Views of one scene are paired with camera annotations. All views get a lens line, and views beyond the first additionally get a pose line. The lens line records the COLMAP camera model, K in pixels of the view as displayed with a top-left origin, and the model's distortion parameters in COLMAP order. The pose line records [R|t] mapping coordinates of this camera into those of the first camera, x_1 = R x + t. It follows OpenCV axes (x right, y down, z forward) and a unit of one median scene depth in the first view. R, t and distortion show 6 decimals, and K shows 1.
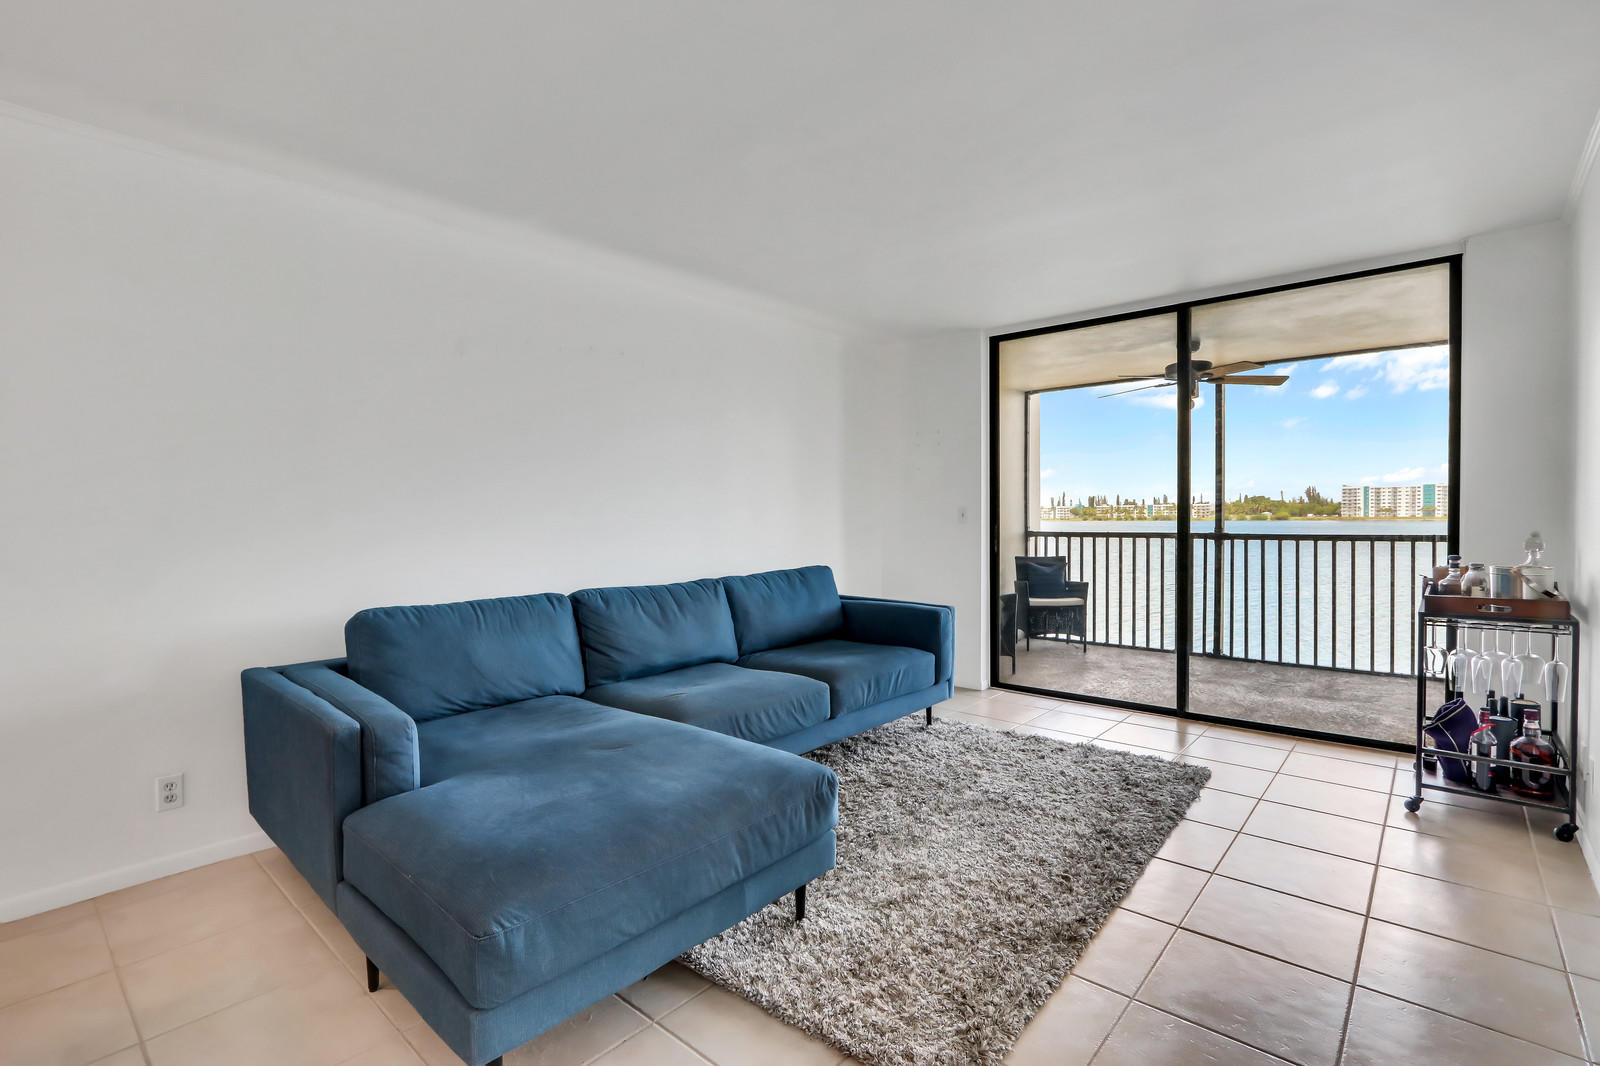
lens RADIAL K [[742.9, 0, 798.9], [0, 742.9, 524.7], [0, 0, 1]] dist [-0.021700, 0.004081]
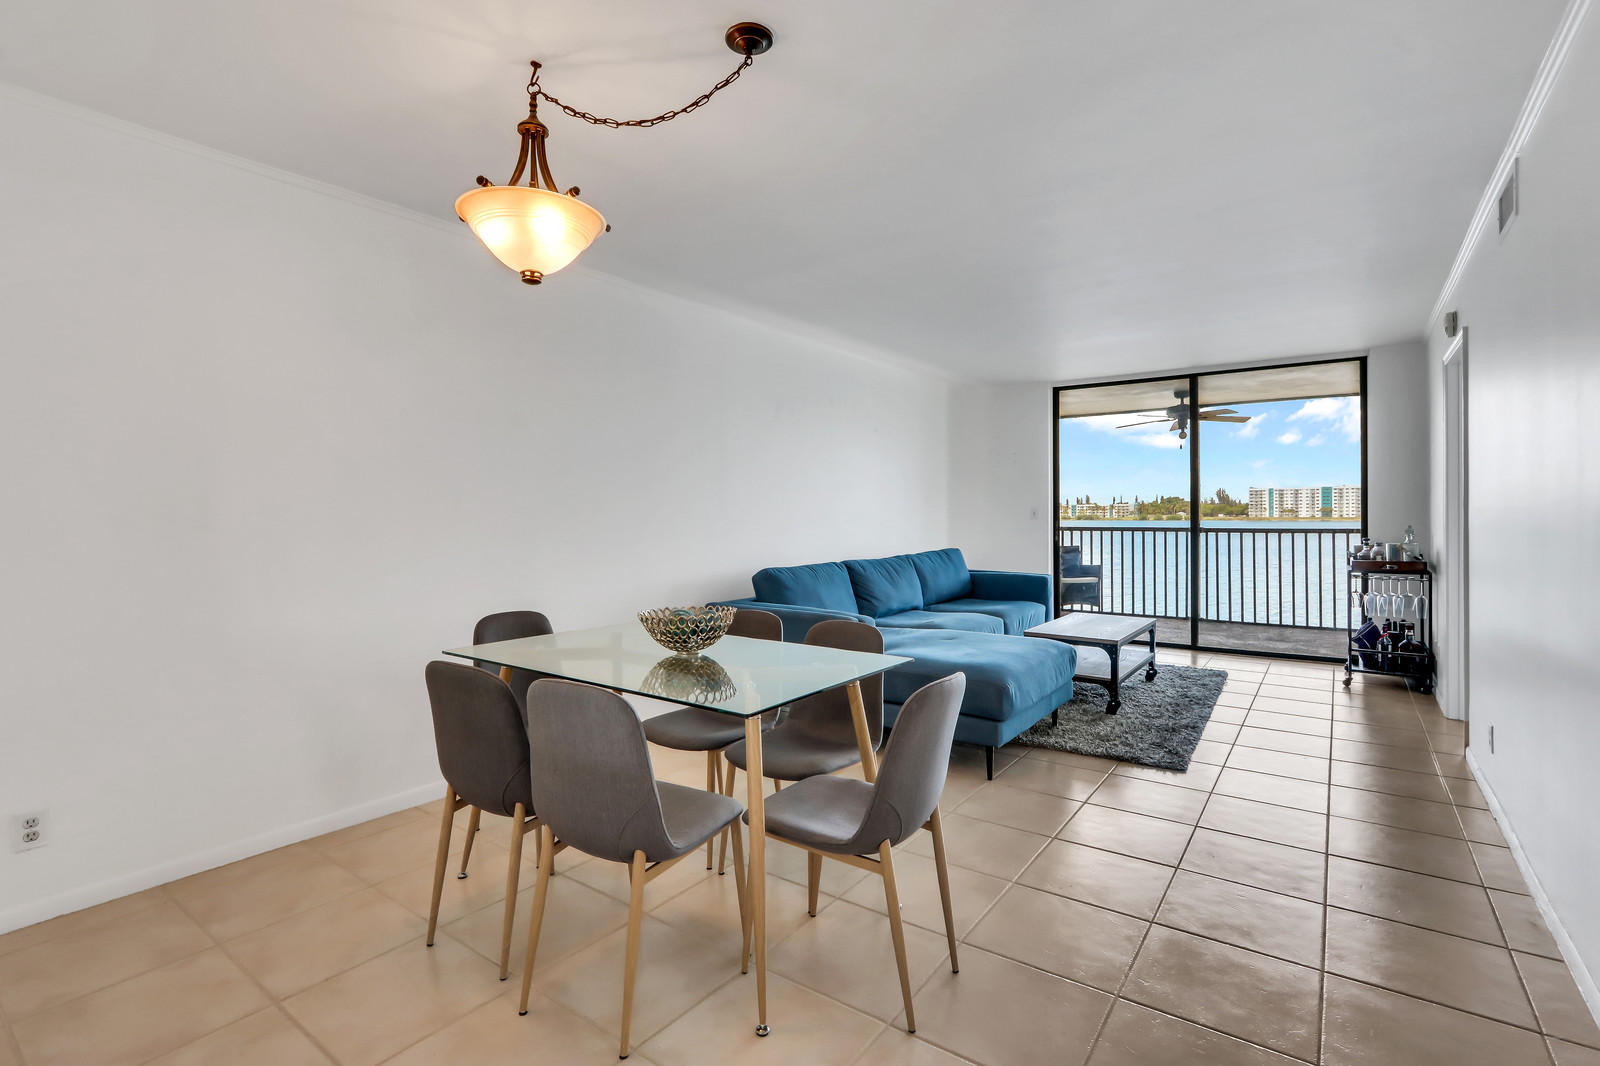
lens RADIAL K [[742.9, 0, 799.7], [0, 742.9, 505.3], [0, 0, 1]] dist [-0.021700, 0.004081]
pose [[0.996086, 0.004946, 0.088248, -0.413304], [-0.002811, 0.999701, -0.024299, 0.008265], [-0.088341, 0.023955, 0.995802, -0.426443]]
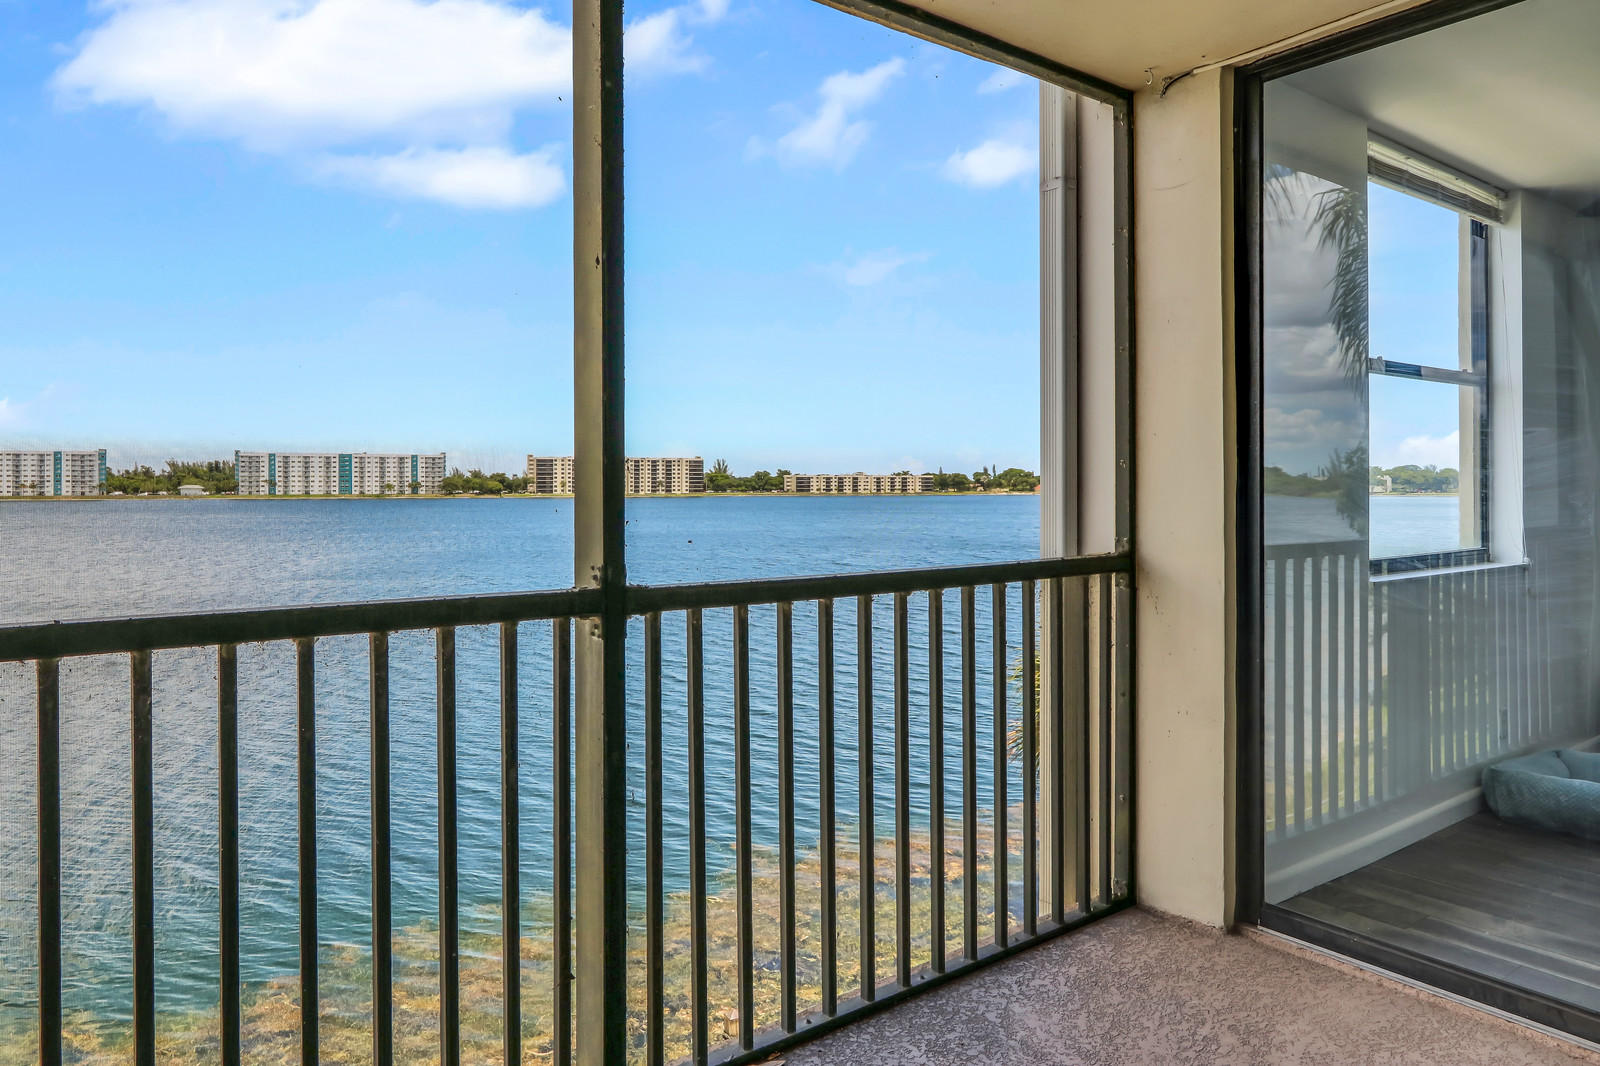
lens RADIAL K [[1062.2, 0, 827.5], [0, 1062.2, 484.5], [0, 0, 1]] dist [-0.017504, 0.002711]
pose [[0.175345, 0.009605, 0.984460, 0.343657], [0.011961, 0.999858, -0.011886, -0.028120], [-0.984434, 0.013859, 0.175205, 1.292407]]
